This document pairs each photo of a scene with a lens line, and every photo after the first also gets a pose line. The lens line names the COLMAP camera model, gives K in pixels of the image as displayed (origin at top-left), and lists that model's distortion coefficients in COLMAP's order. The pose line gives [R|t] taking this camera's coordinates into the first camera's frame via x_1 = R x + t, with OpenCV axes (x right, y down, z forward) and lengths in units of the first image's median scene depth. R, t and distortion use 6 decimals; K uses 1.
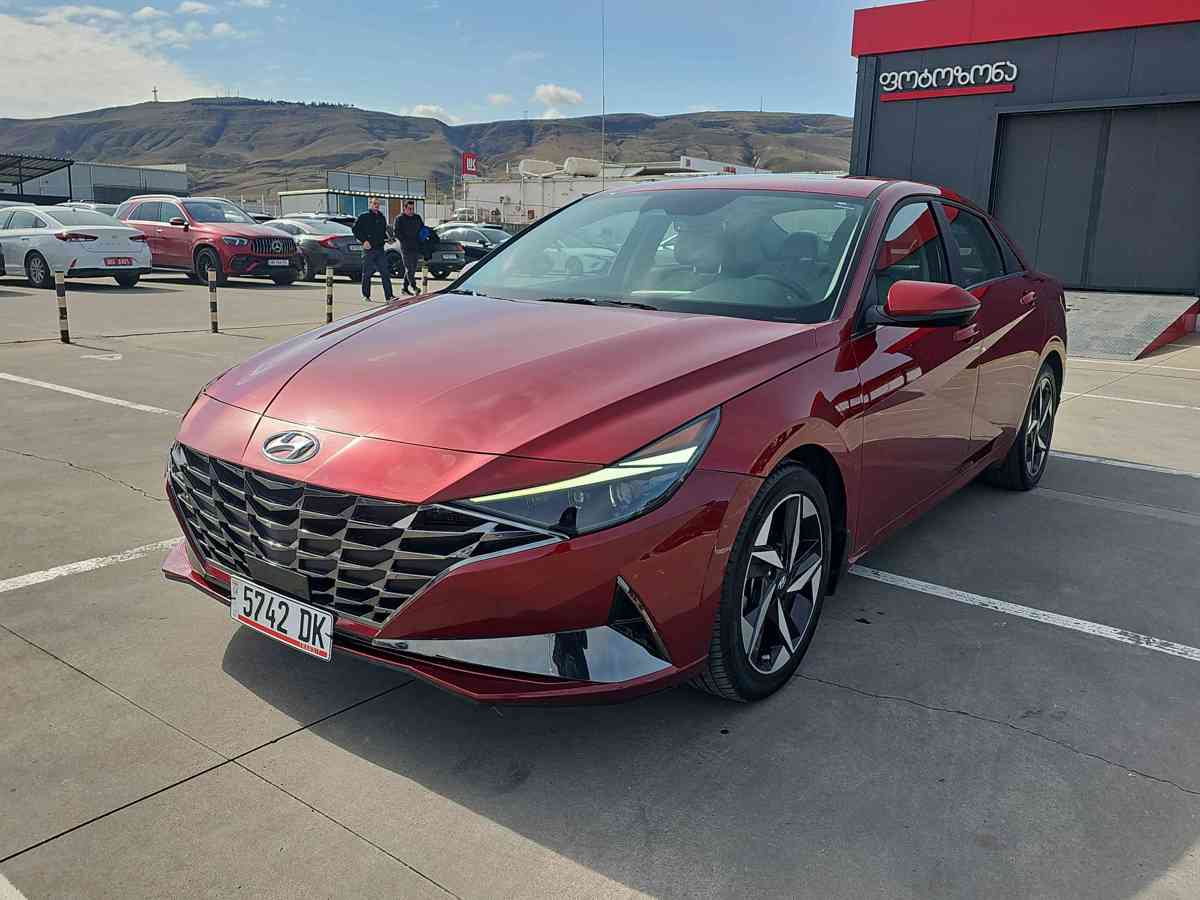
lens RADIAL K [[940.5, 0, 689.6], [0, 940.5, 448.7], [0, 0, 1]] dist [0.040804, -0.003196]
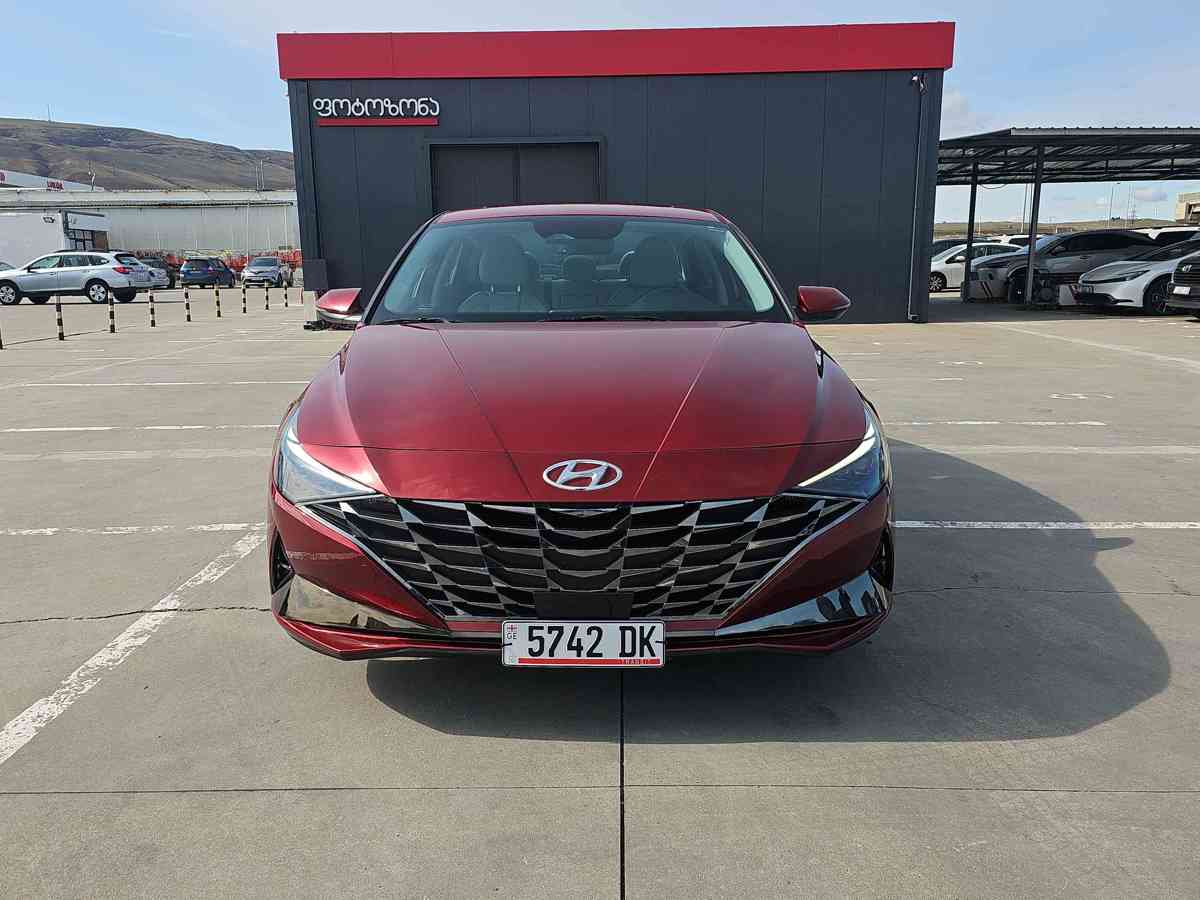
lens RADIAL K [[886.6, 0, 600.0], [0, 886.6, 450.0], [0, 0, 1]] dist [0.071971, -0.070317]
pose [[0.813844, -0.150551, 0.561241, -0.905044], [0.153269, 0.987267, 0.042579, -0.063640], [-0.560505, 0.051369, 0.826556, 0.192957]]
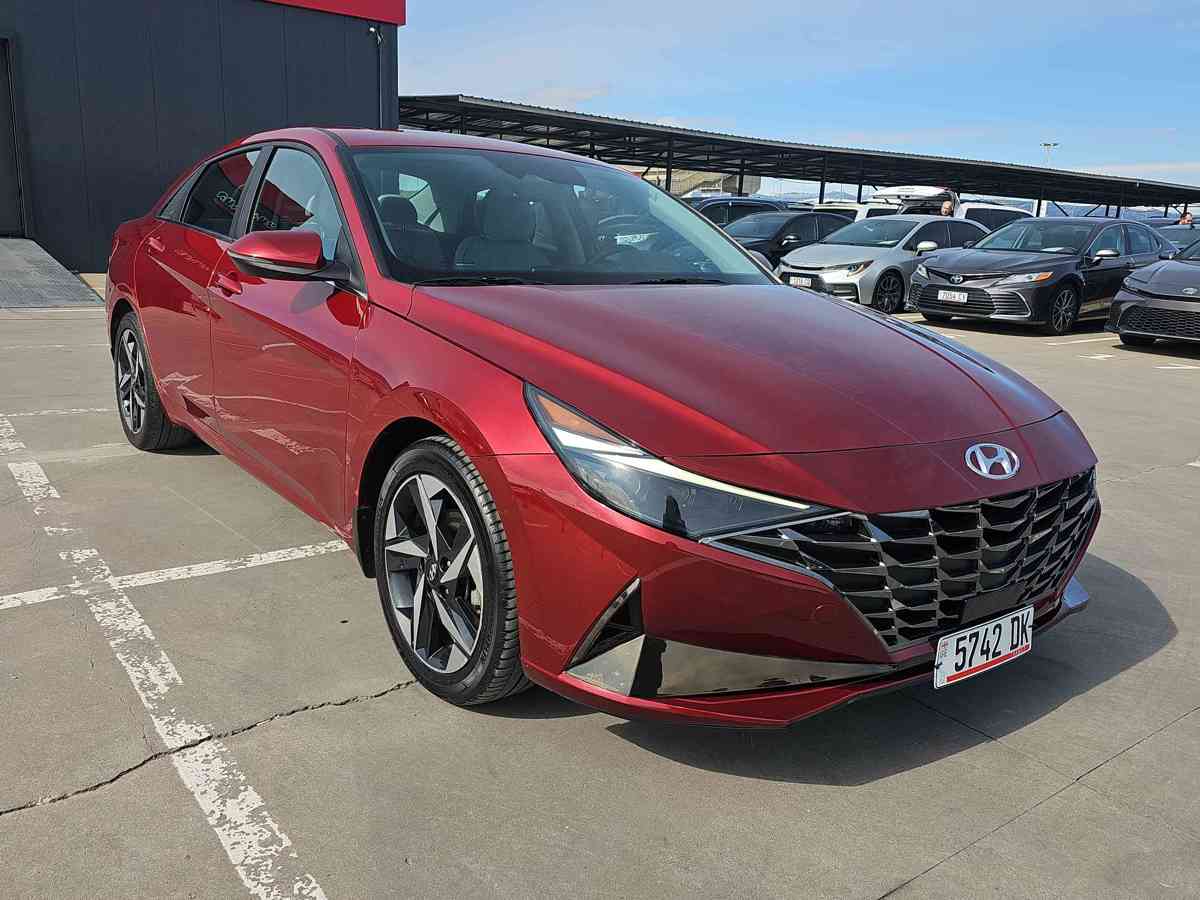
lens RADIAL K [[886.6, 0, 600.0], [0, 886.6, 450.0], [0, 0, 1]] dist [0.071971, -0.070317]
pose [[0.338696, -0.239450, 0.909917, -1.289746], [0.167521, 0.966970, 0.192108, -0.234077], [-0.925863, 0.087364, 0.367622, 0.994935]]
